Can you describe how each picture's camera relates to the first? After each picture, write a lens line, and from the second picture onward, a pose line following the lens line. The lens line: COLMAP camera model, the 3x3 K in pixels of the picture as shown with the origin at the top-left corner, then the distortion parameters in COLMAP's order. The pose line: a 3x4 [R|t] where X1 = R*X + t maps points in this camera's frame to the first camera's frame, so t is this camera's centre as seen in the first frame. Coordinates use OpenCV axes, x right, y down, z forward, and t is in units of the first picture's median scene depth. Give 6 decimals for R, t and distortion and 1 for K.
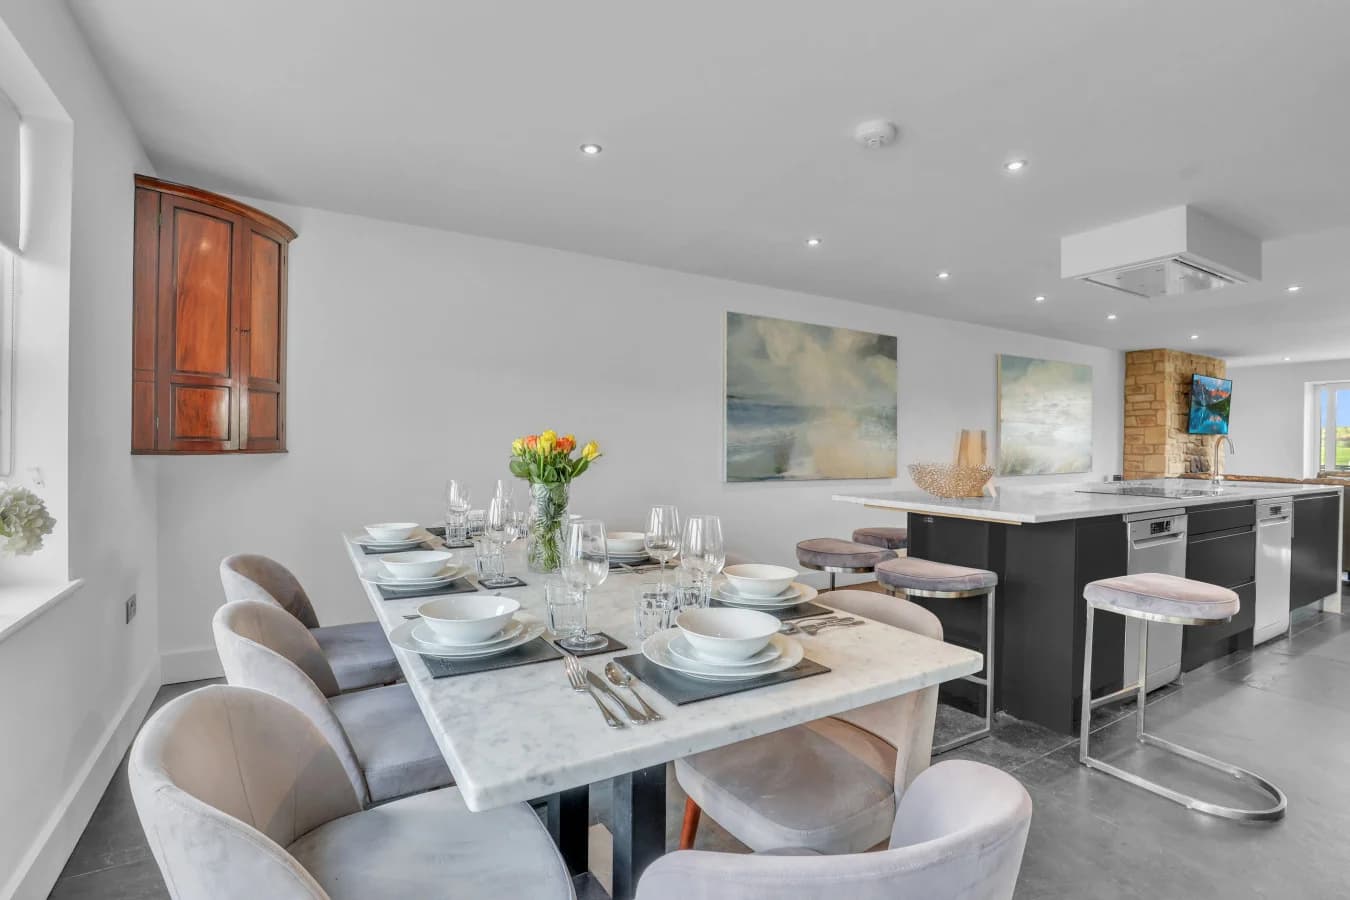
lens RADIAL K [[634.2, 0, 675.8], [0, 634.2, 445.7], [0, 0, 1]] dist [-0.022534, -0.000402]
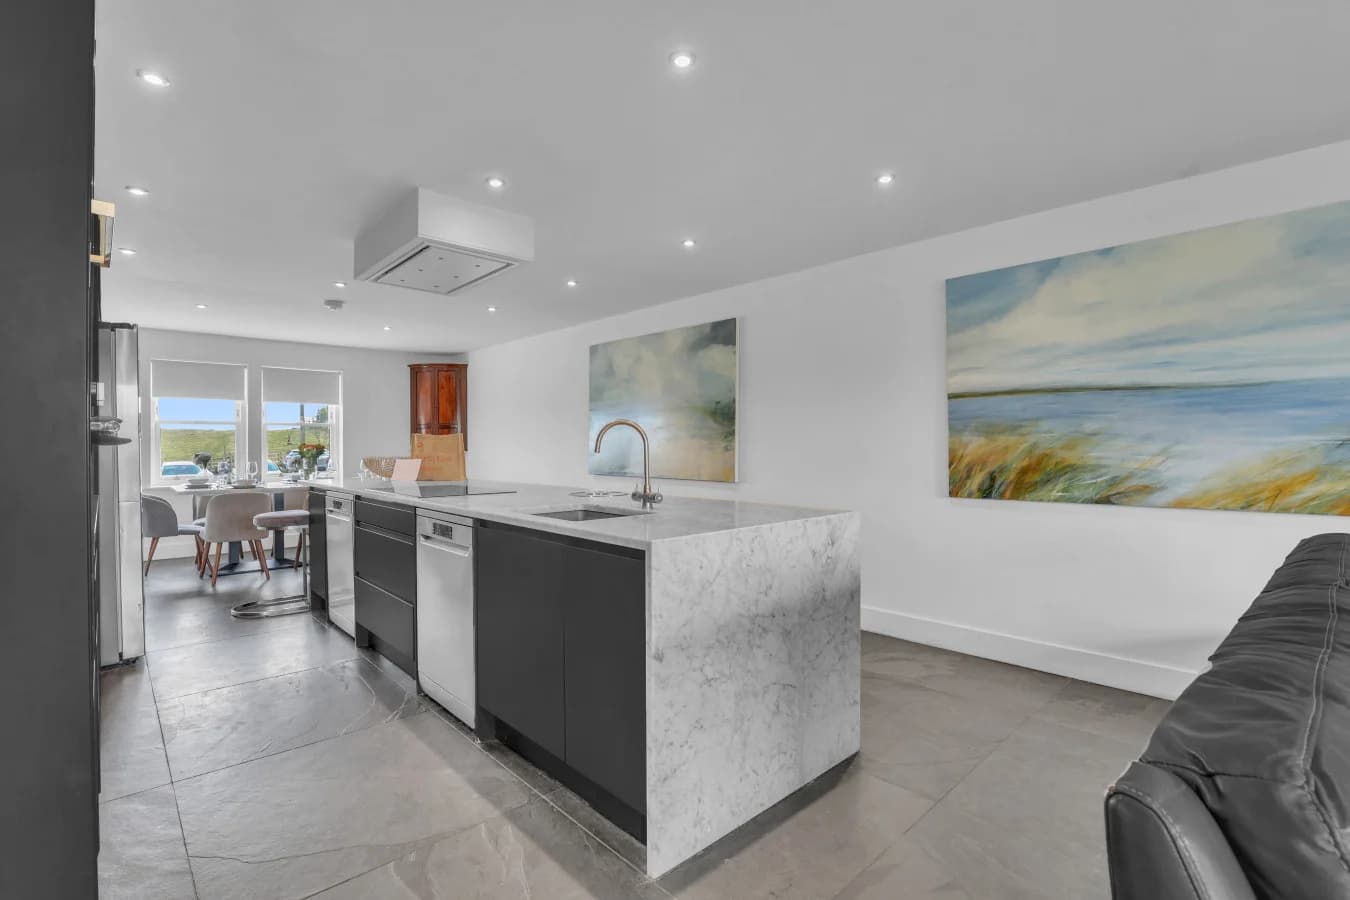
lens RADIAL K [[634.2, 0, 675.5], [0, 634.2, 447.8], [0, 0, 1]] dist [-0.022534, -0.000402]
pose [[0.192241, -0.005010, -0.981335, 1.264747], [-0.003780, 0.999976, -0.005845, 0.009364], [0.981341, 0.004833, 0.192217, 0.818363]]
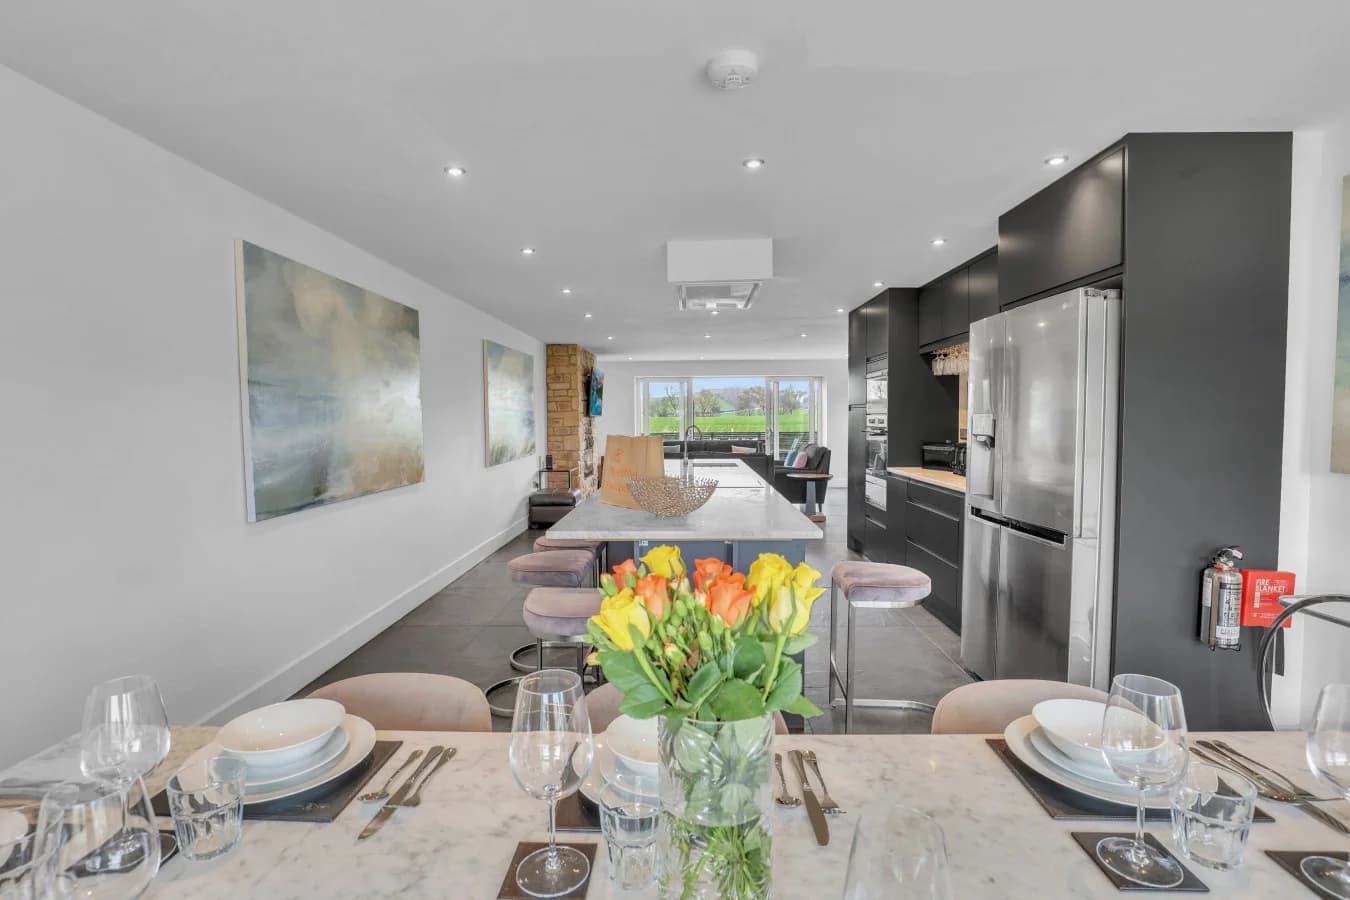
lens RADIAL K [[634.2, 0, 665.2], [0, 634.2, 450.7], [0, 0, 1]] dist [-0.022534, -0.000402]
pose [[0.552151, -0.058677, 0.831677, -0.180193], [0.015190, 0.998063, 0.060332, -0.037729], [-0.833606, -0.020679, 0.551972, 0.297071]]
